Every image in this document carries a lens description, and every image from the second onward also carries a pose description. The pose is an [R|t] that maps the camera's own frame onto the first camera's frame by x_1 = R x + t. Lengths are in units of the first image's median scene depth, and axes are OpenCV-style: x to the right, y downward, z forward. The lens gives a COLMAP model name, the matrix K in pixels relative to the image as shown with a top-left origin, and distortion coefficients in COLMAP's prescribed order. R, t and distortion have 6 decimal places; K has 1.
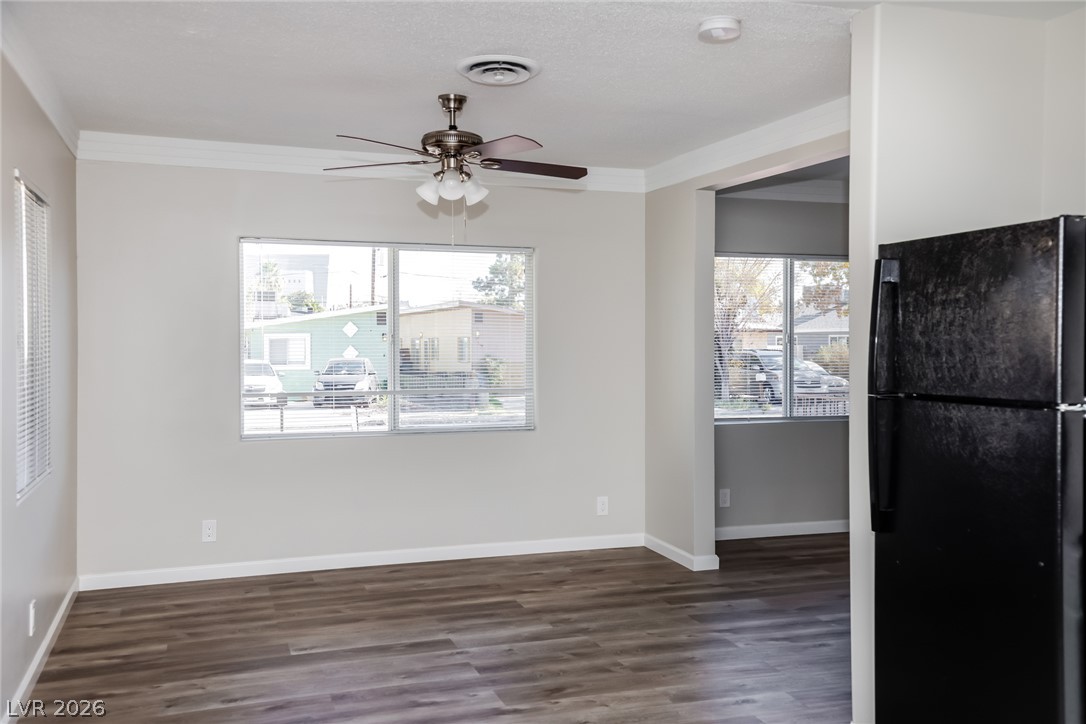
lens RADIAL K [[1002.0, 0, 541.0], [0, 1002.0, 342.7], [0, 0, 1]] dist [0.100295, -0.006312]
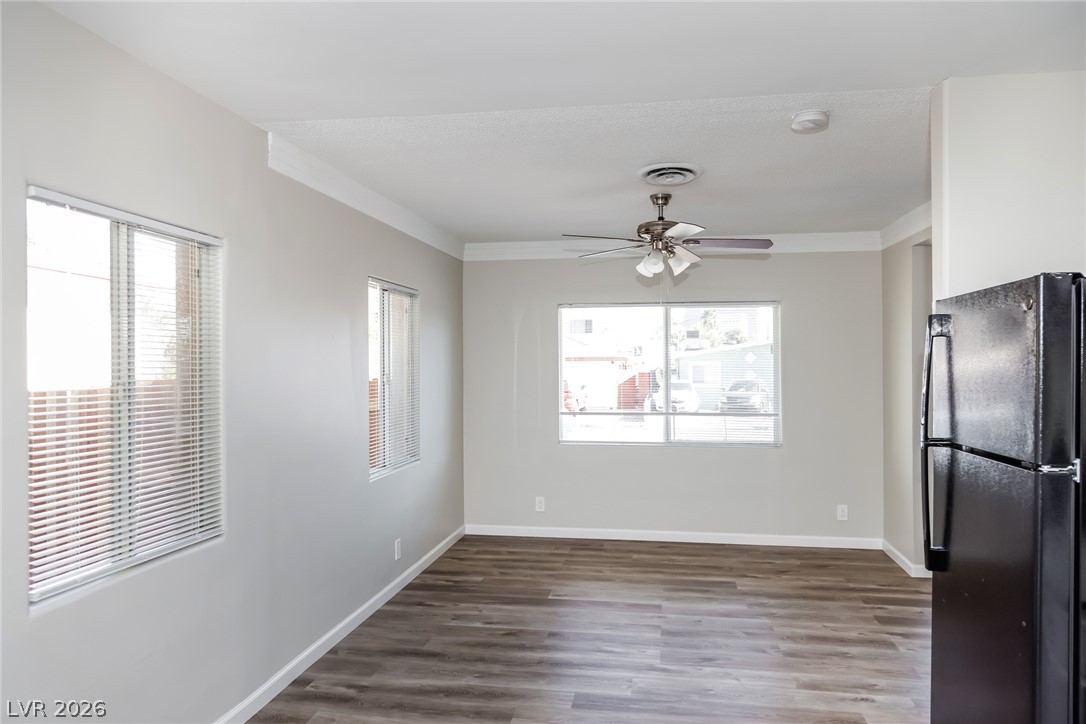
lens RADIAL K [[725.8, 0, 549.3], [0, 725.8, 360.9], [0, 0, 1]] dist [0.000399, 0.000710]
pose [[0.879593, -0.005196, -0.475698, 0.235789], [0.002331, 0.999975, -0.006614, -0.020564], [0.475721, 0.004709, 0.879584, 0.093604]]
